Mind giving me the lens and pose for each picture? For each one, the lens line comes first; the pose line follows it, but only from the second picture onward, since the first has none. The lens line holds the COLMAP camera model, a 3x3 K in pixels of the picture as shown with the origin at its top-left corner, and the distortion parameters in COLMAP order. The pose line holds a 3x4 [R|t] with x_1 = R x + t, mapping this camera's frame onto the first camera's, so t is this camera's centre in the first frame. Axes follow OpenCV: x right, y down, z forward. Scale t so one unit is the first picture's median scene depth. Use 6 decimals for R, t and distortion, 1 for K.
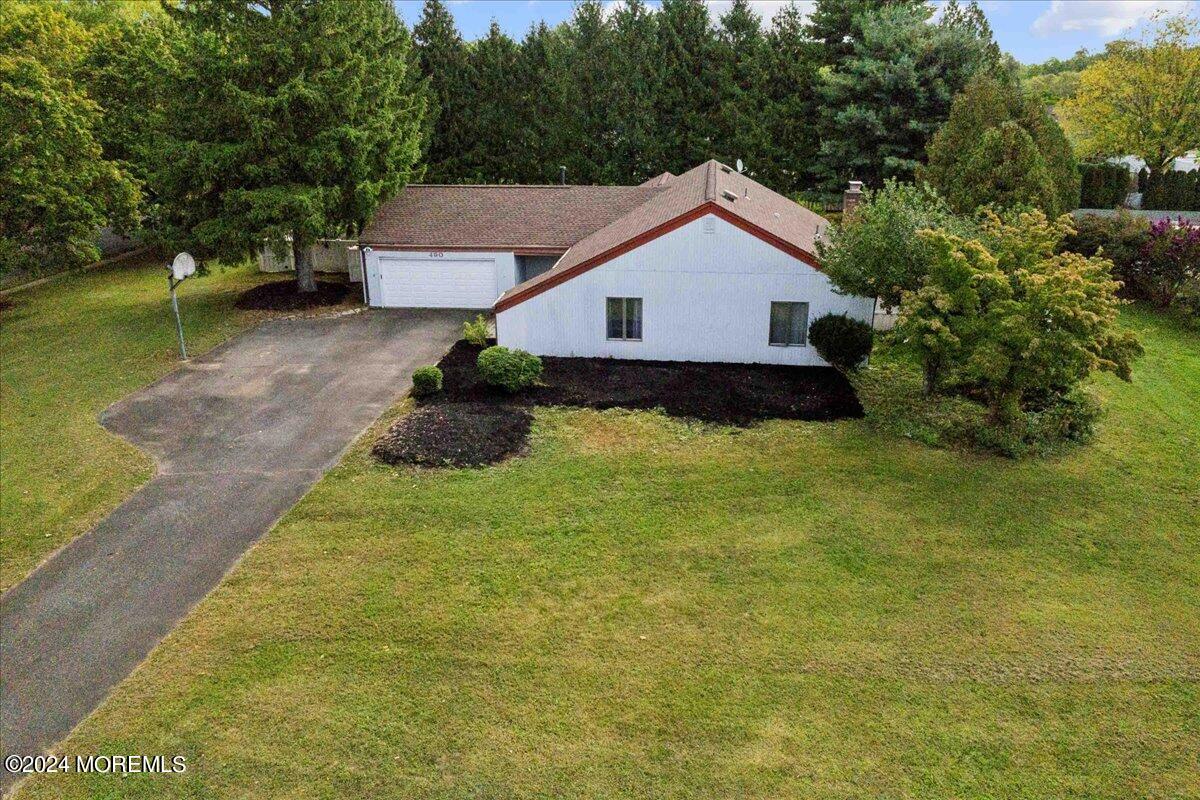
lens RADIAL K [[861.3, 0, 607.0], [0, 861.3, 398.2], [0, 0, 1]] dist [-0.037035, -0.006843]
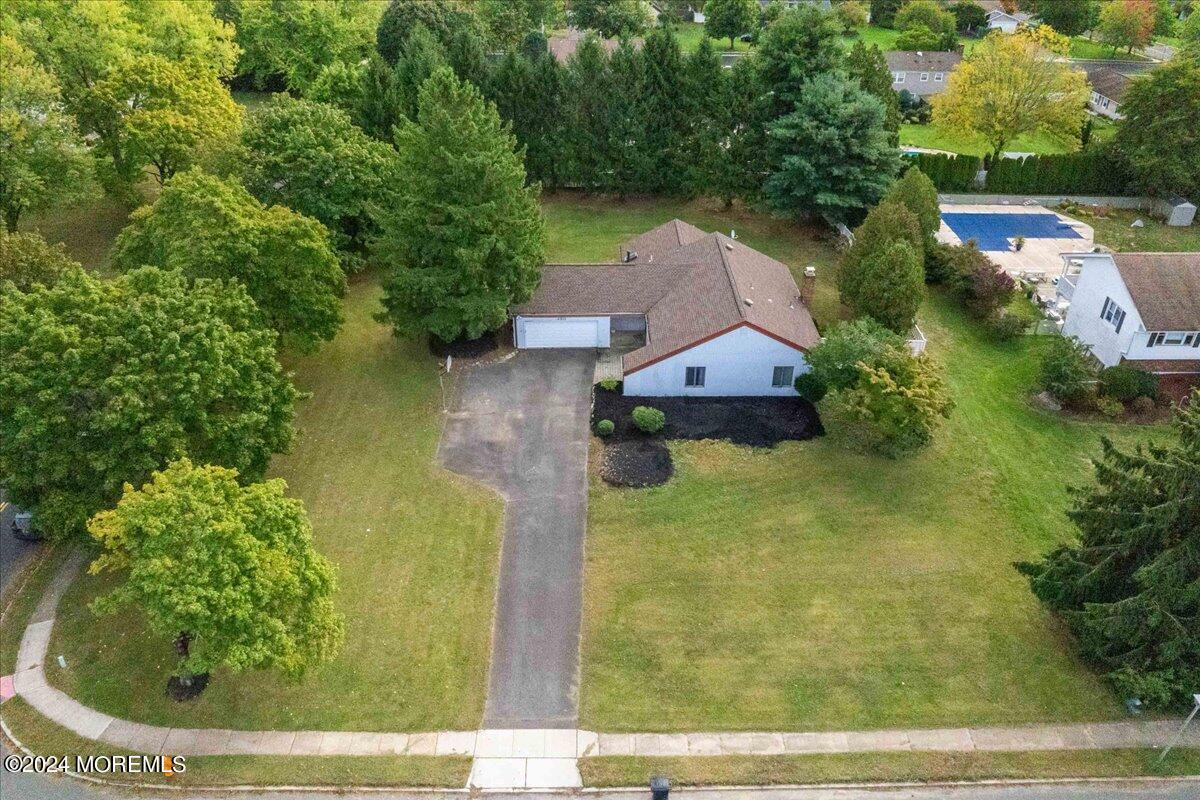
lens RADIAL K [[861.3, 0, 606.1], [0, 861.3, 379.8], [0, 0, 1]] dist [-0.037035, -0.006843]
pose [[0.991066, -0.063311, 0.117384, -0.405930], [0.039442, 0.979908, 0.195510, -0.476822], [-0.127404, -0.189134, 0.973651, -0.808410]]
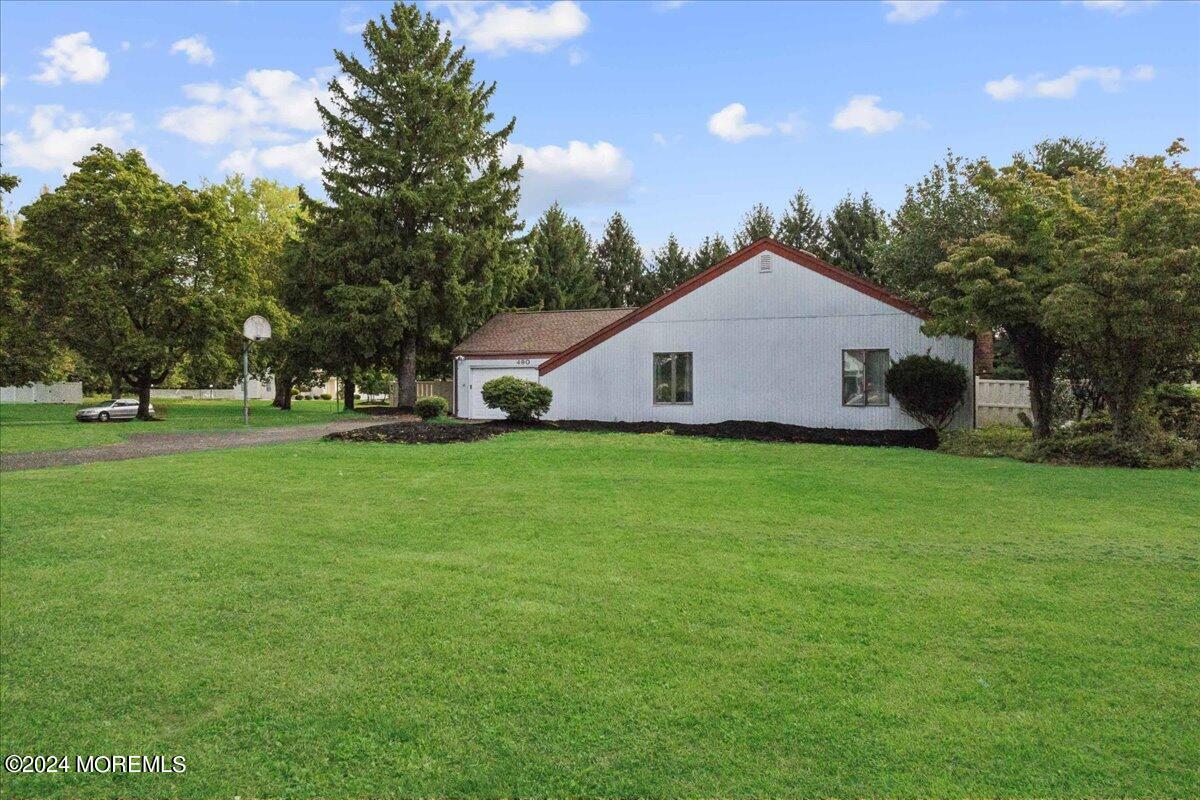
lens RADIAL K [[861.3, 0, 611.4], [0, 861.3, 392.8], [0, 0, 1]] dist [-0.037035, -0.006843]
pose [[0.960862, 0.007276, -0.276932, 0.211795], [-0.104446, 0.935399, -0.337816, 0.233983], [0.256584, 0.353519, 0.899549, 0.218246]]
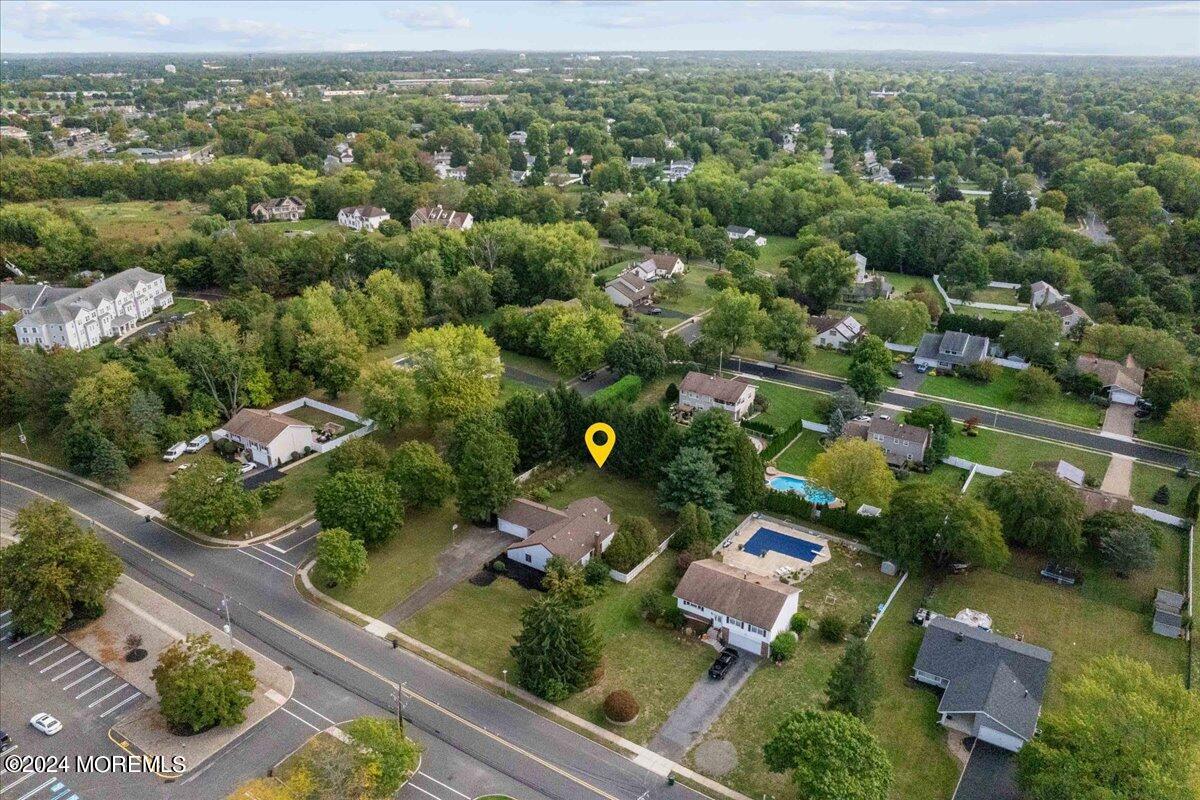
lens RADIAL K [[861.3, 0, 607.6], [0, 861.3, 388.6], [0, 0, 1]] dist [-0.037035, -0.006843]
pose [[0.898465, 0.165218, -0.406773, 2.377757], [-0.159047, 0.986044, 0.049203, -1.430083], [0.409225, 0.020489, 0.912203, -3.479226]]
